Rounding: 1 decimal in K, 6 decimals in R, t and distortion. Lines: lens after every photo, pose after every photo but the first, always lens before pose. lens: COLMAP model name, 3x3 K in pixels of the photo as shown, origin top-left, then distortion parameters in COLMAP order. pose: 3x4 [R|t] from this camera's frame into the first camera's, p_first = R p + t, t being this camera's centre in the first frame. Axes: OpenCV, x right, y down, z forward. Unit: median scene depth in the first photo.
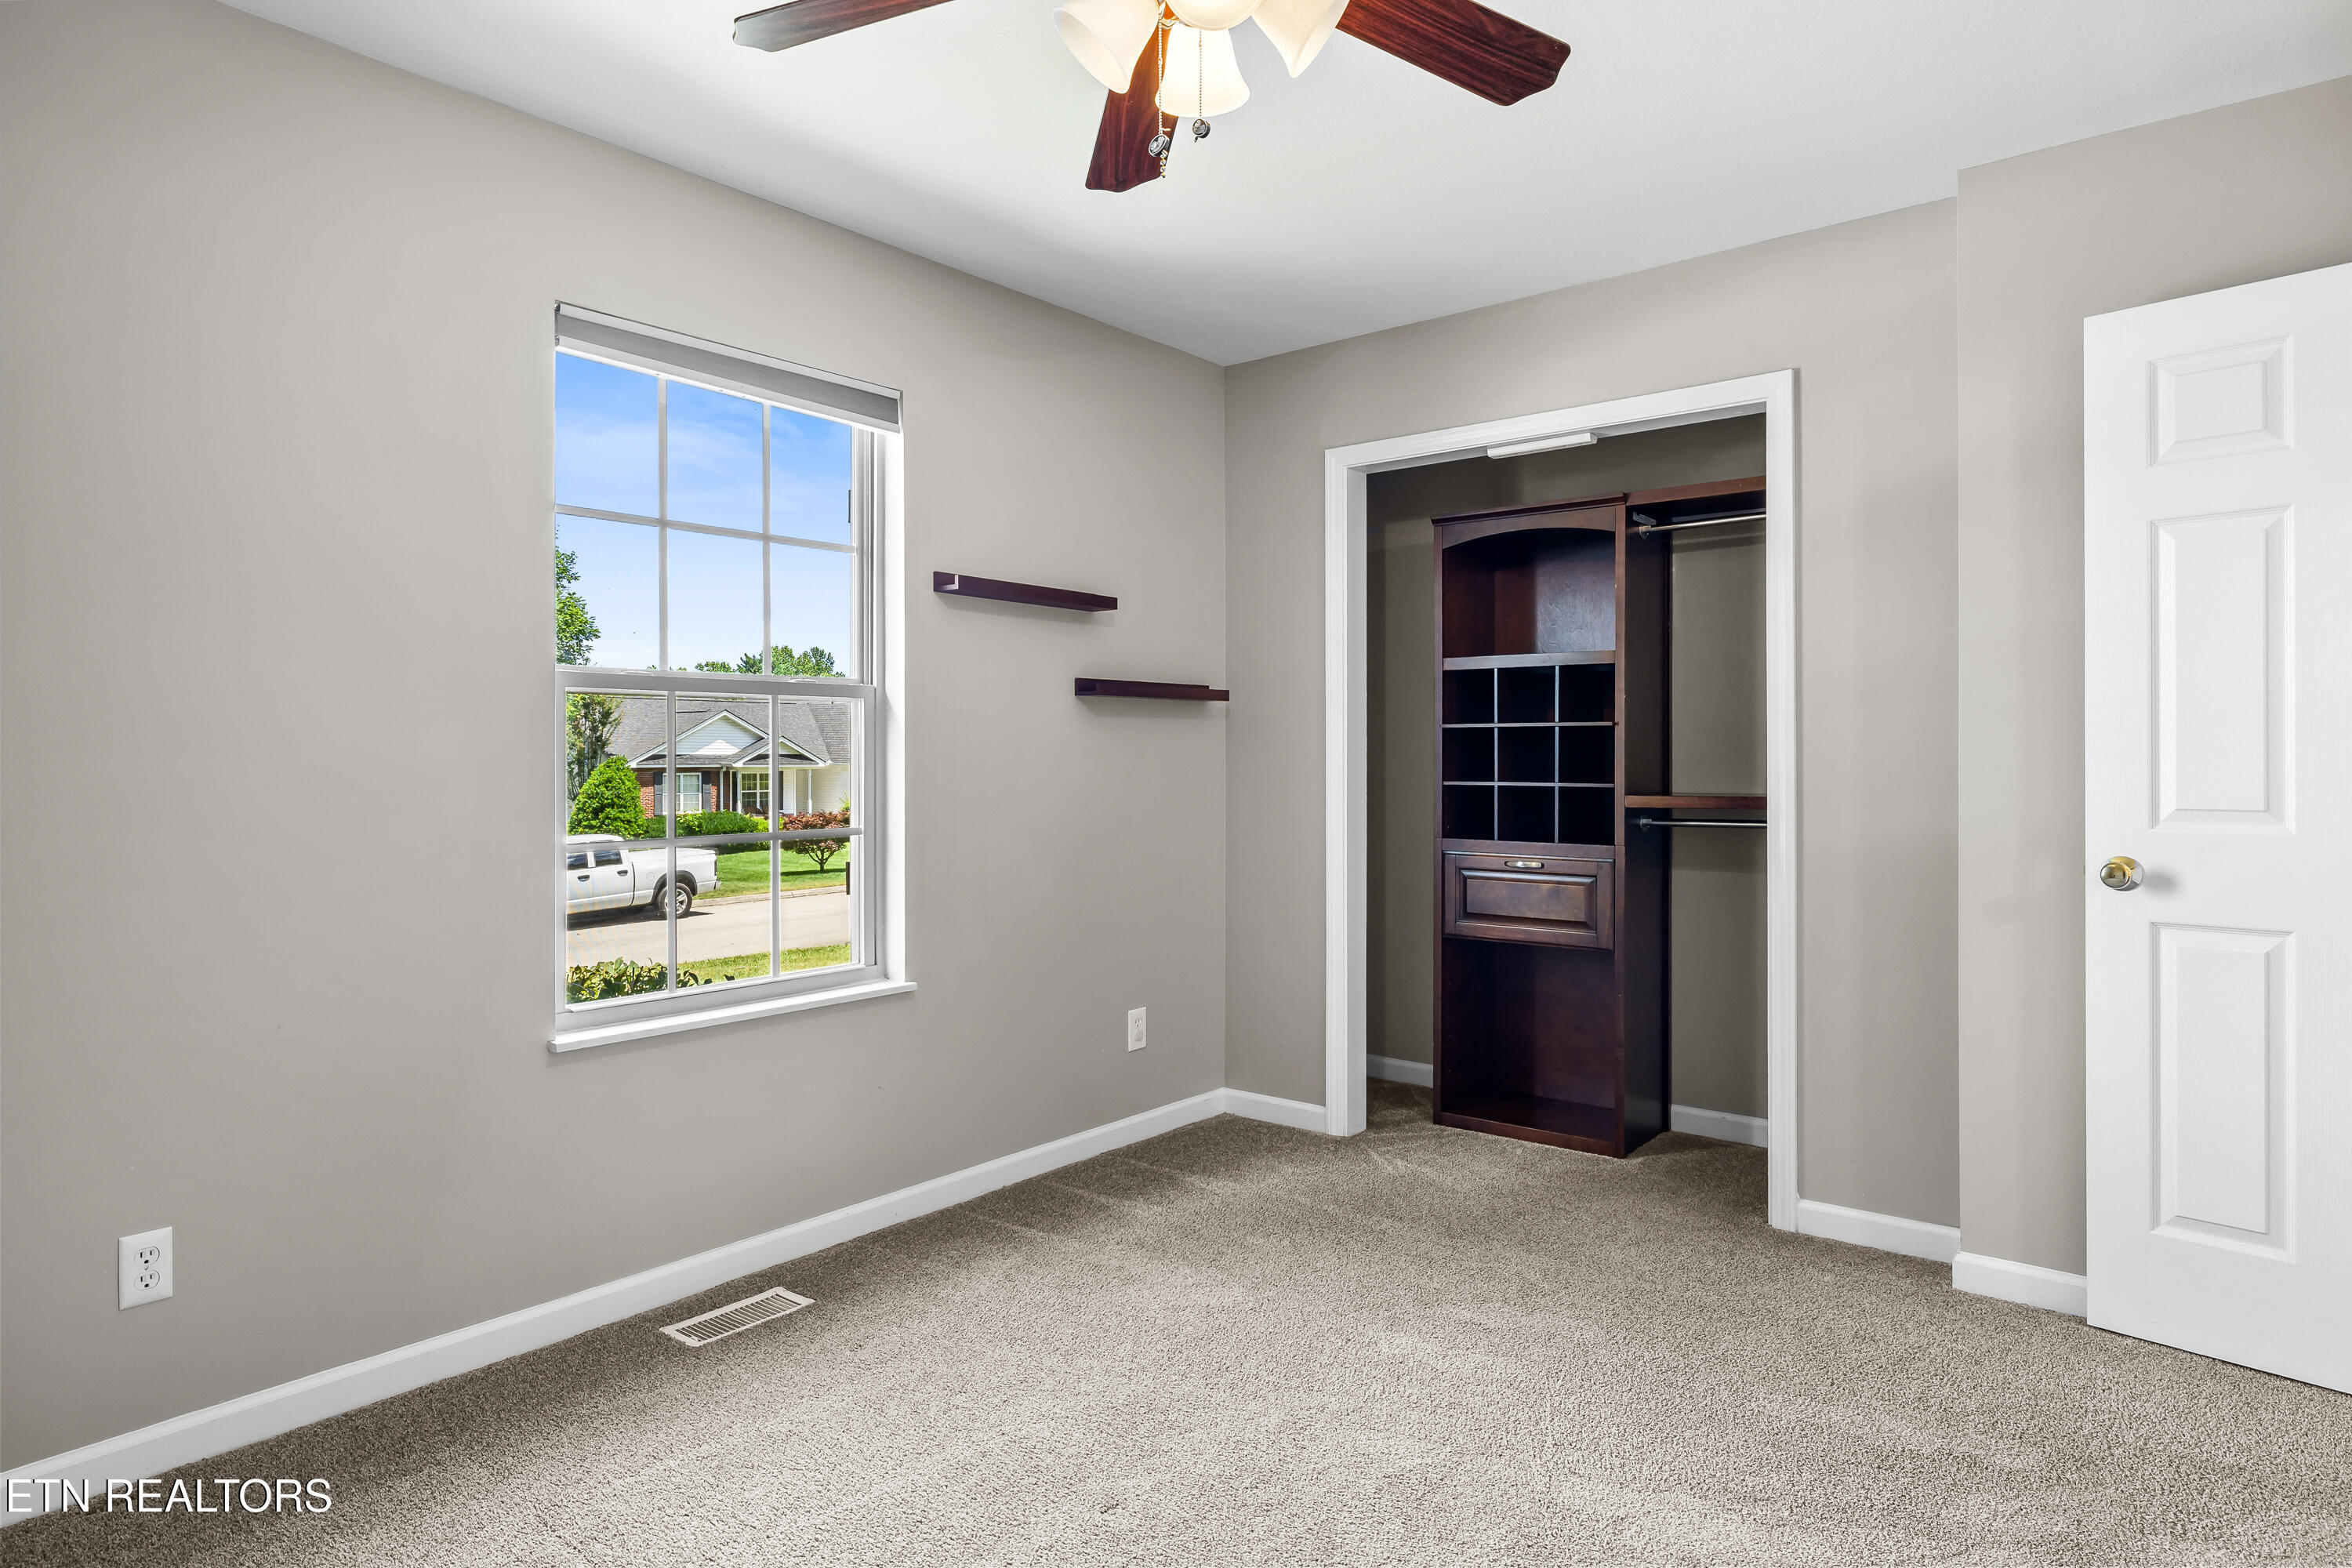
lens RADIAL K [[1316.2, 0, 1182.5], [0, 1316.2, 762.6], [0, 0, 1]] dist [-0.001538, -0.000993]
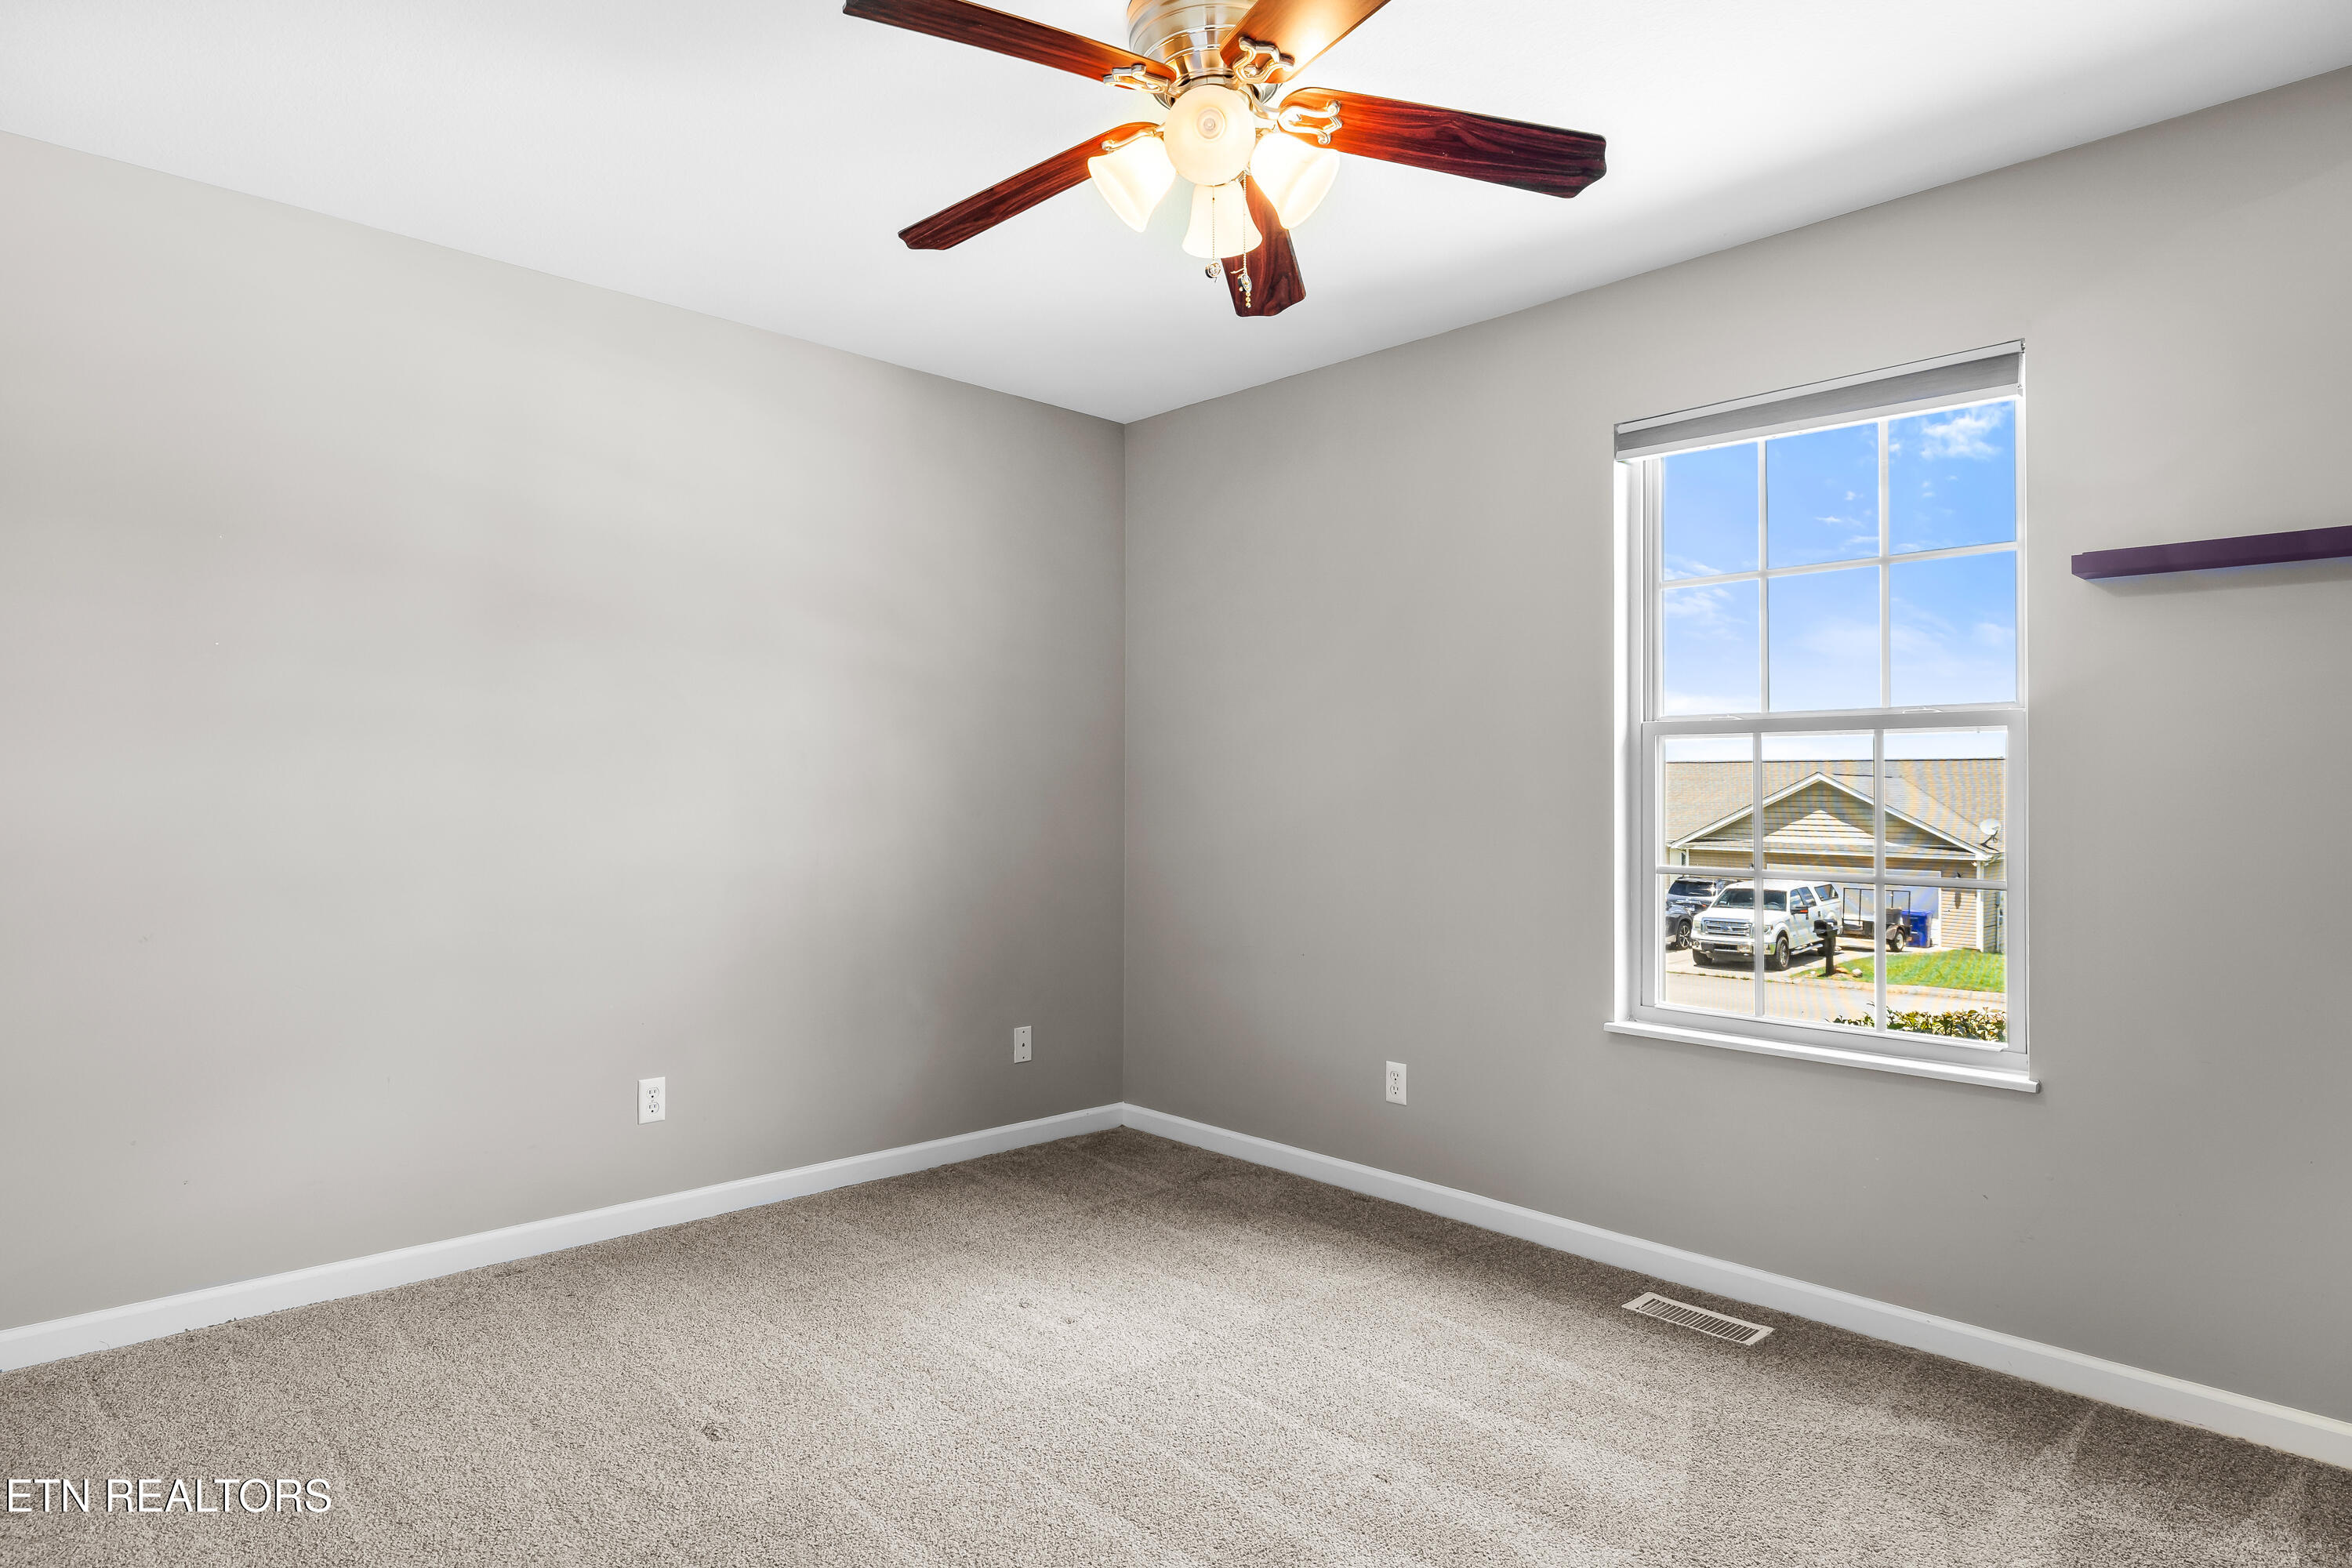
lens RADIAL K [[1319.4, 0, 1141.7], [0, 1319.4, 780.7], [0, 0, 1]] dist [0.000250, 0.000718]
pose [[-0.130955, -0.003759, -0.991381, 0.748057], [-0.002275, 0.999991, -0.003492, -0.010005], [0.991386, 0.001798, -0.130962, 0.661553]]
